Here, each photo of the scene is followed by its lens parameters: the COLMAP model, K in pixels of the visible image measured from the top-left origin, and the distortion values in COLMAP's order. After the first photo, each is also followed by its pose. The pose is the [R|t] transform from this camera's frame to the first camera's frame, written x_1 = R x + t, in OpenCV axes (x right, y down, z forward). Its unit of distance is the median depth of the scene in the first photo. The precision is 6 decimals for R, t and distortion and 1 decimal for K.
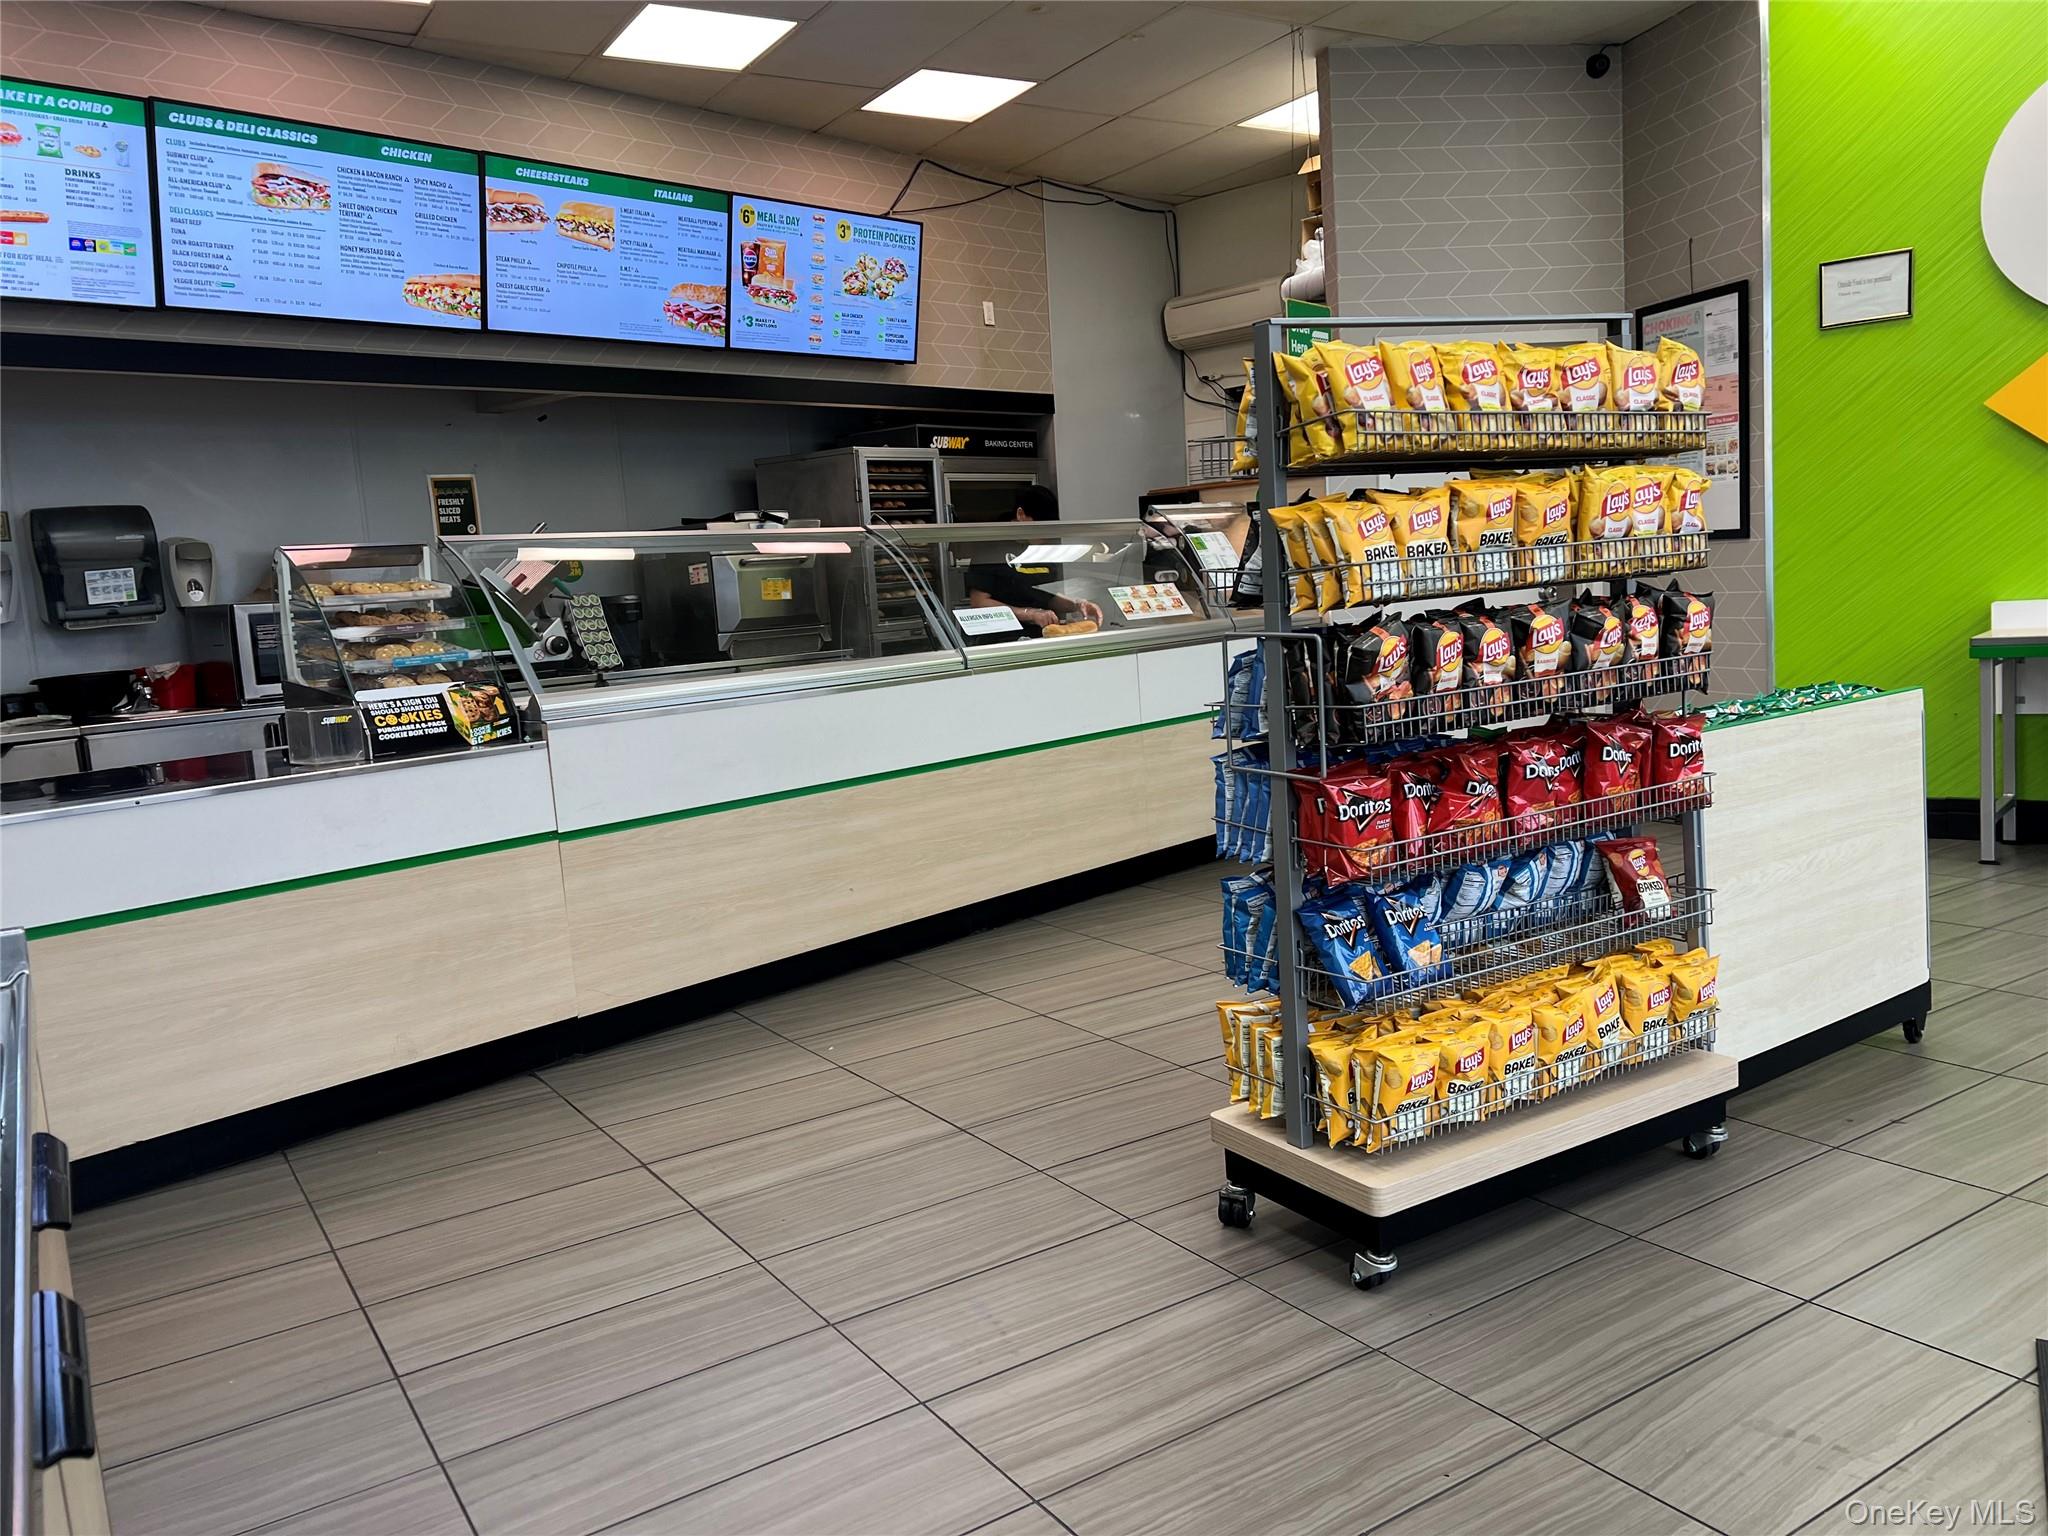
lens RADIAL K [[1538.4, 0, 1018.5], [0, 1538.4, 756.6], [0, 0, 1]] dist [0.059101, -0.067645]
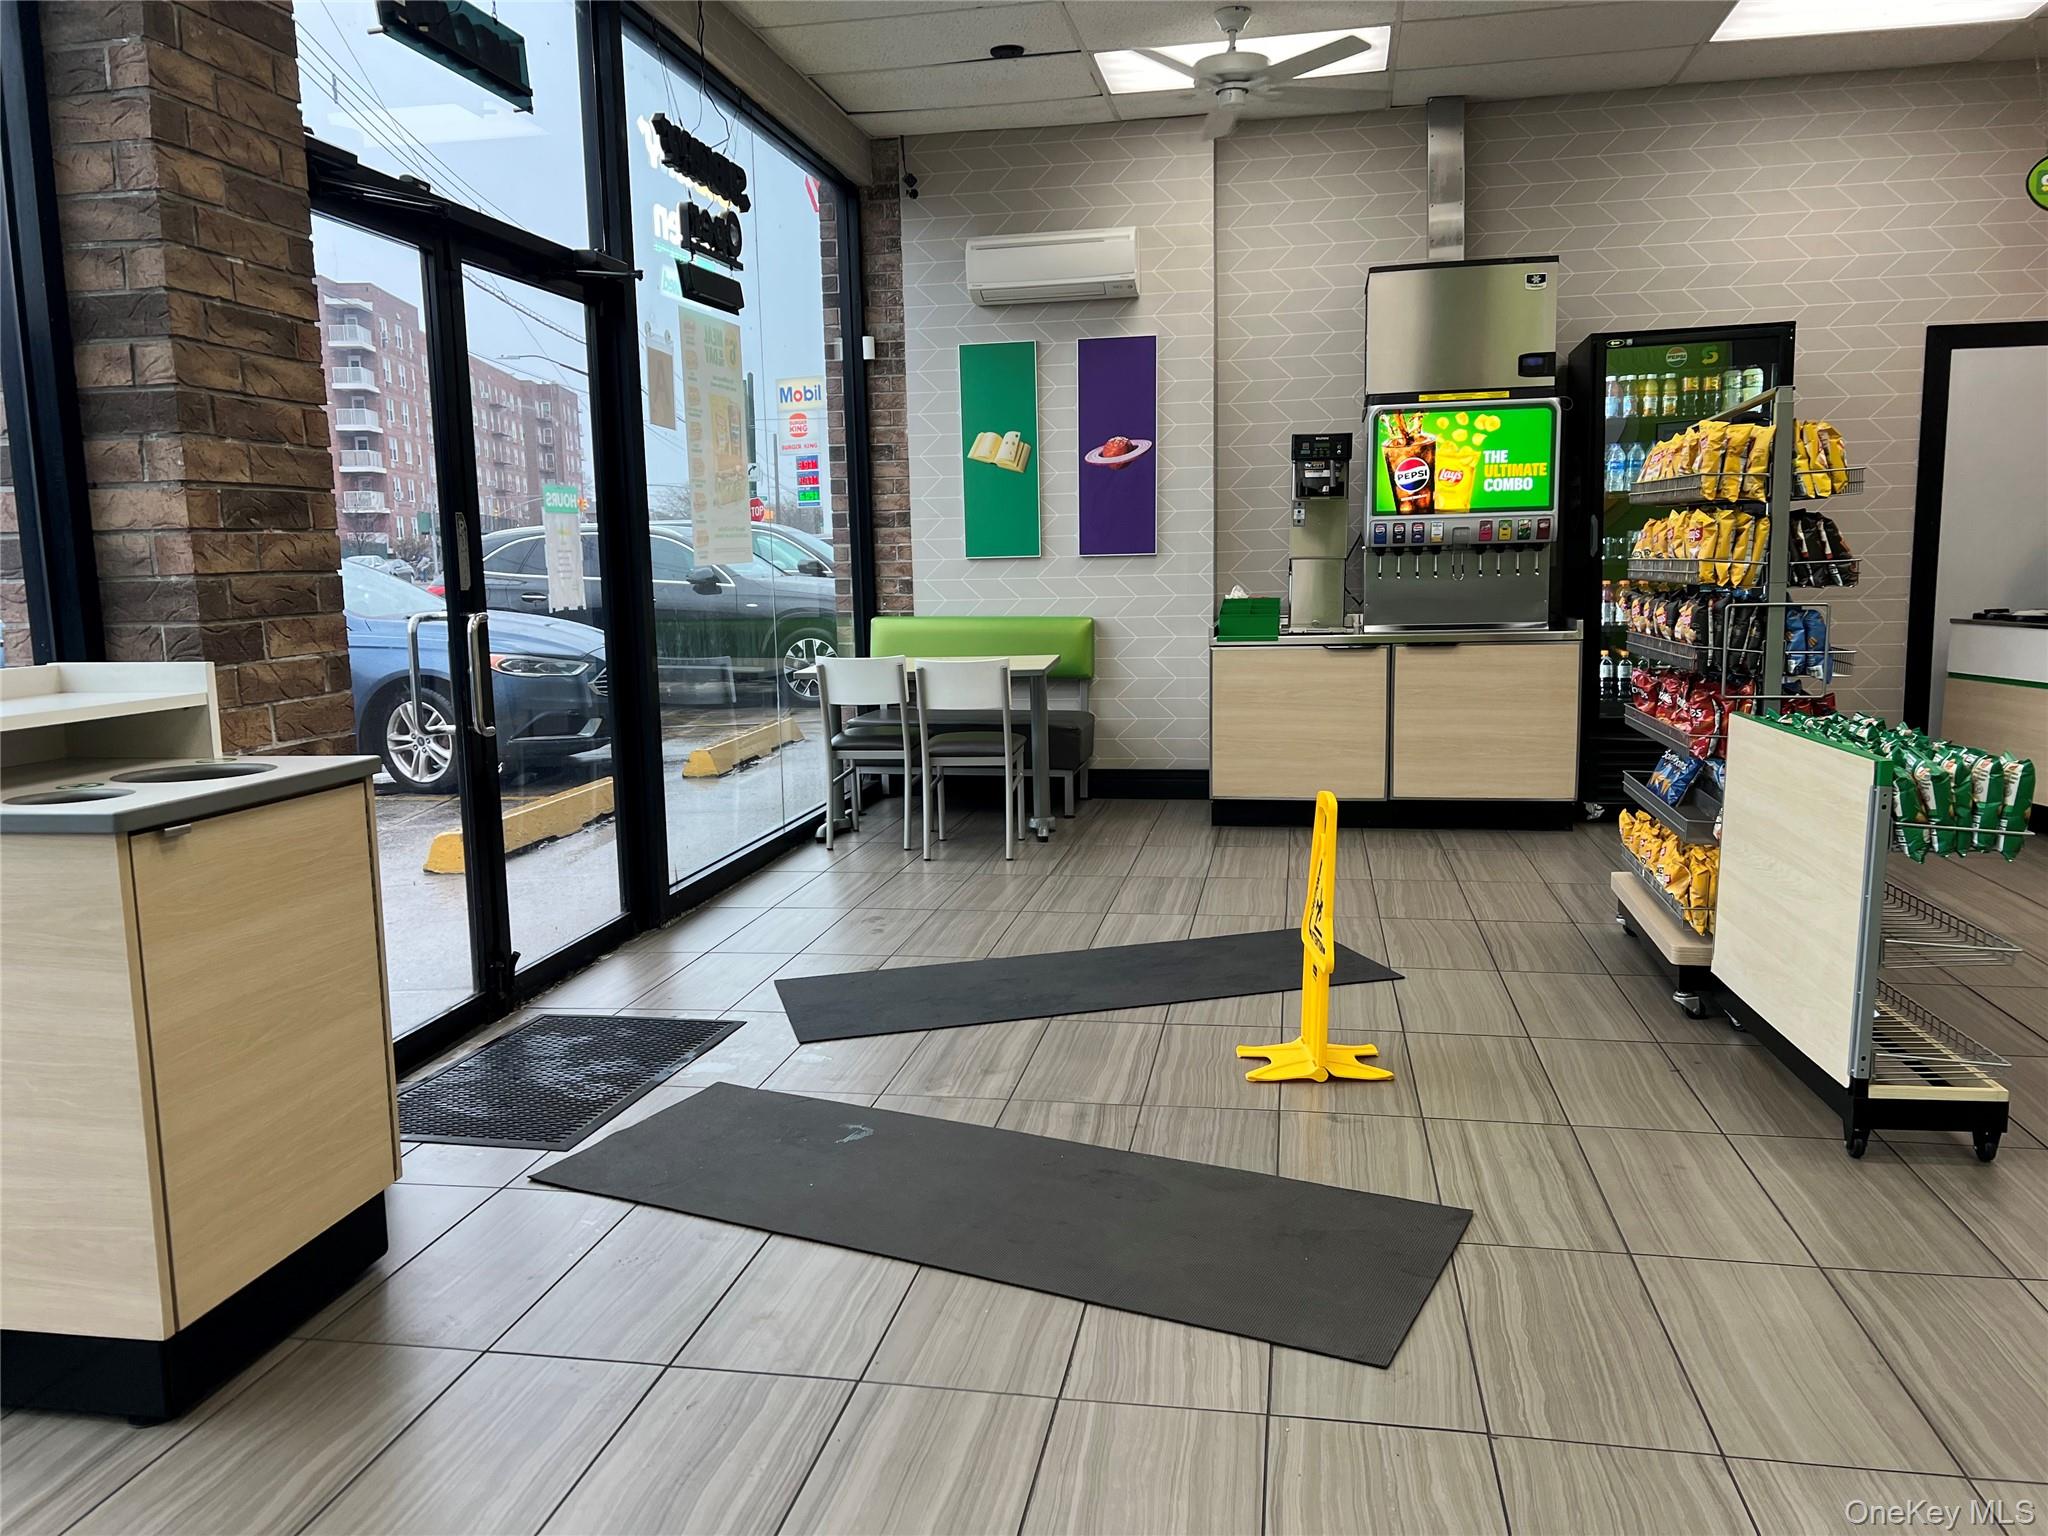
lens RADIAL K [[1533.5, 0, 1010.0], [0, 1533.5, 772.4], [0, 0, 1]] dist [0.057332, -0.072488]
pose [[-0.683670, 0.185415, -0.705844, 1.793938], [-0.016489, 0.963016, 0.268941, -0.308949], [0.729605, 0.195505, -0.655328, 1.430687]]
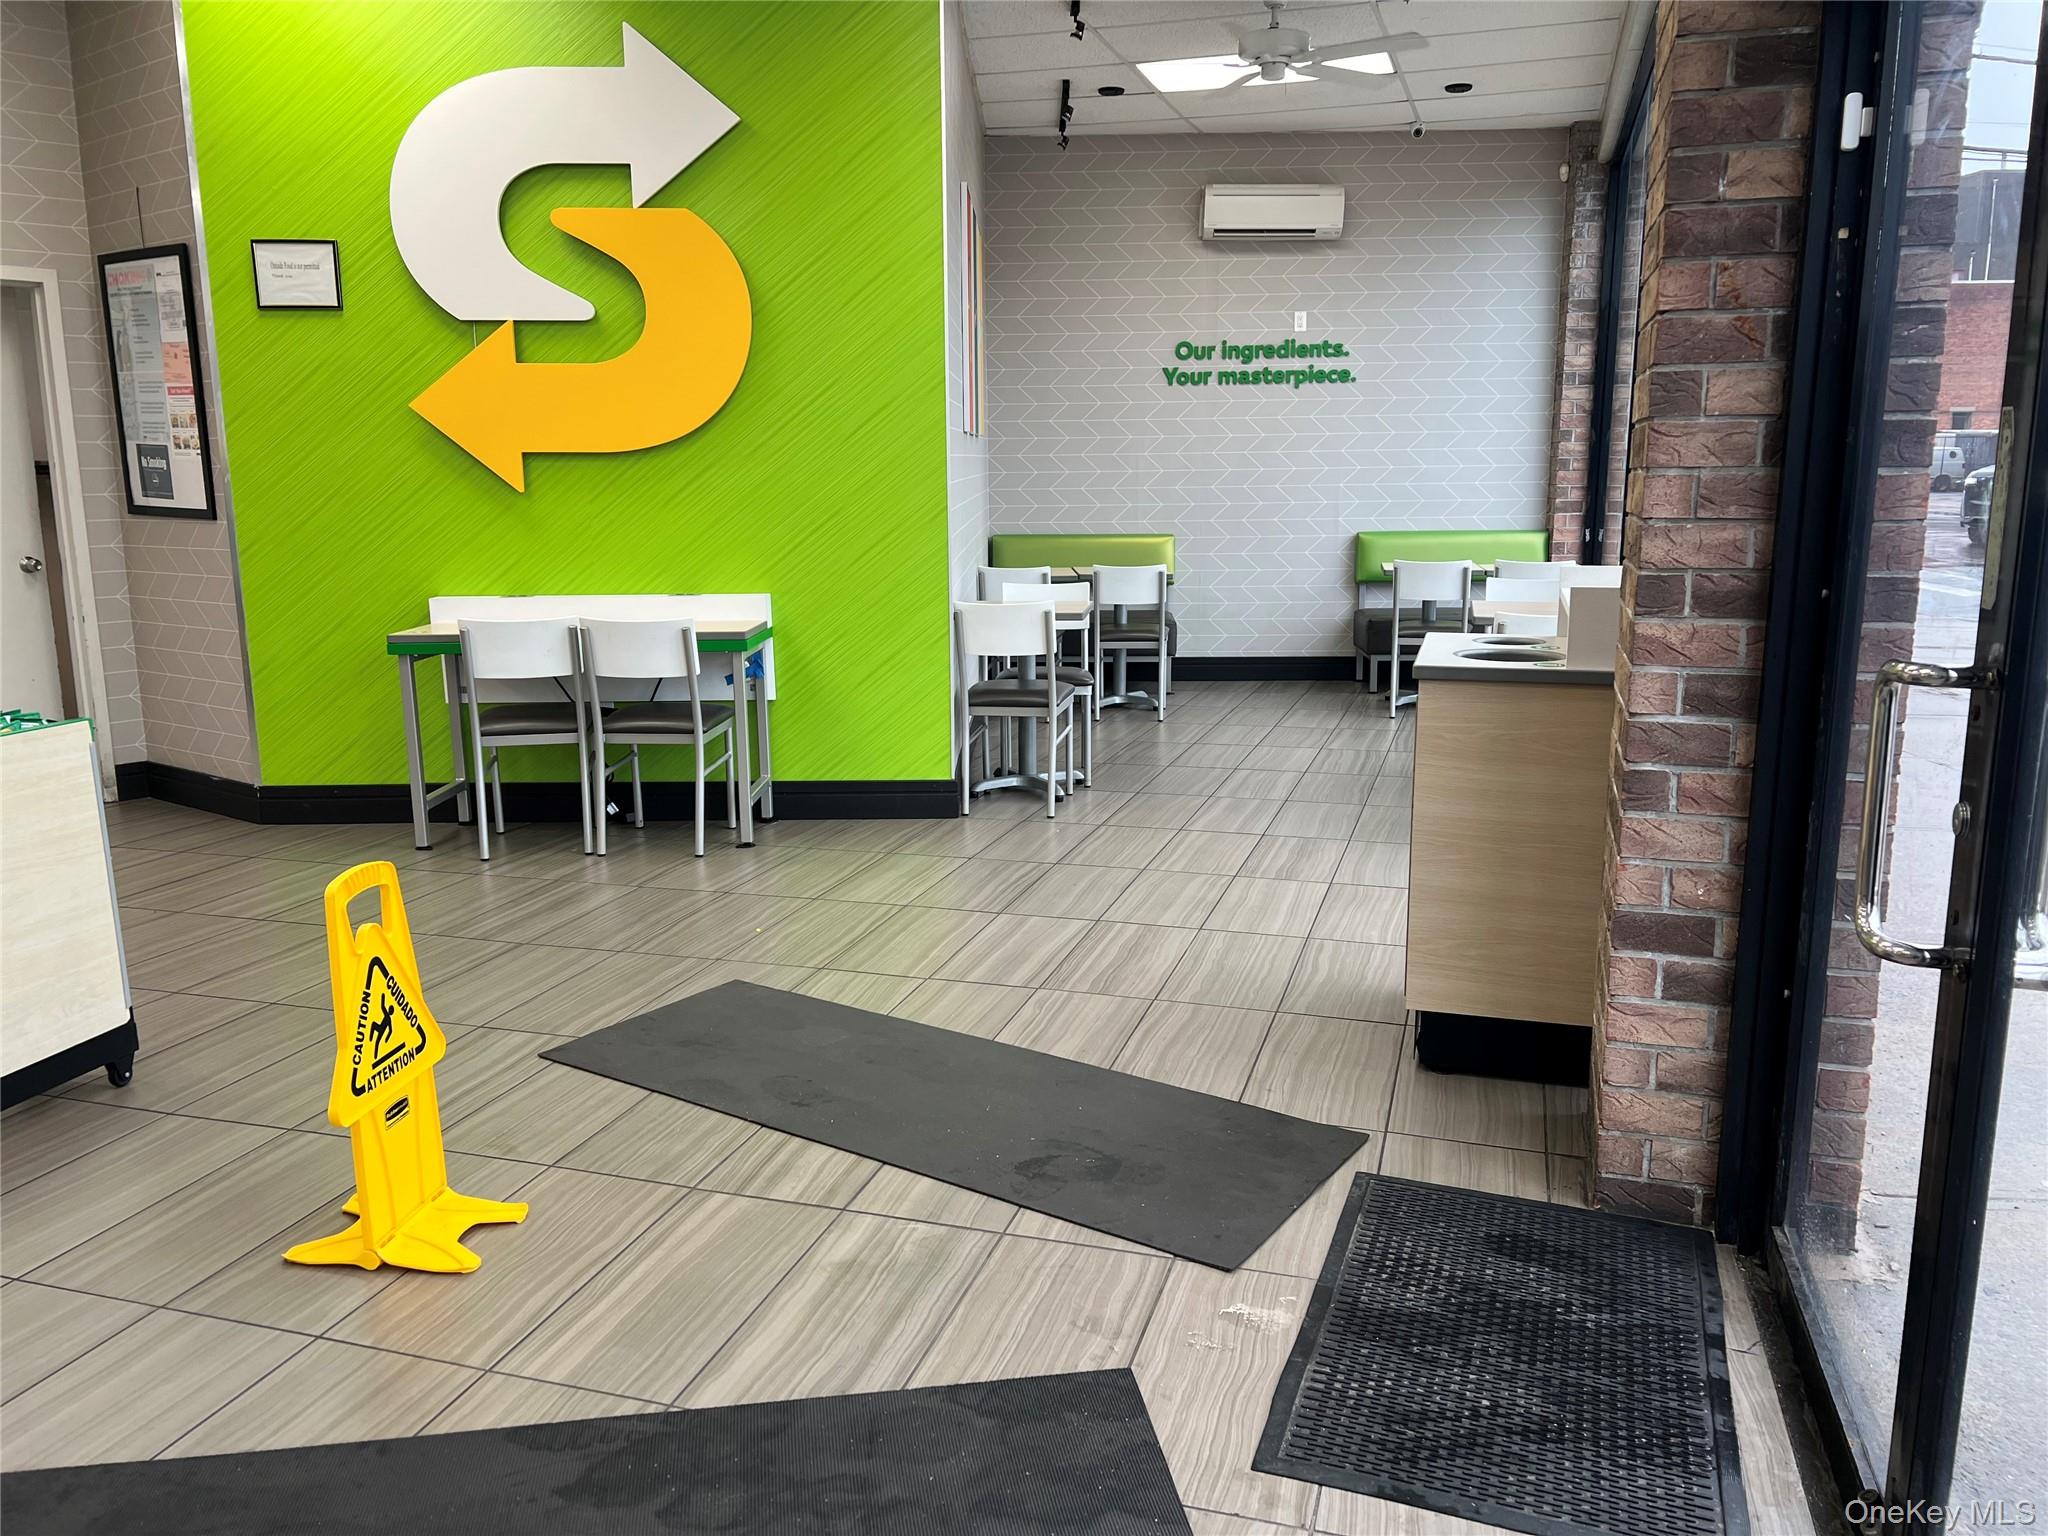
lens RADIAL K [[1534.6, 0, 1024.0], [0, 1534.6, 768.0], [0, 0, 1]] dist [0.050027, -0.043770]
pose [[0.765144, -0.058827, 0.641167, 0.478789], [0.027967, 0.997914, 0.058184, -0.062955], [-0.643252, -0.026588, 0.765193, -0.107399]]
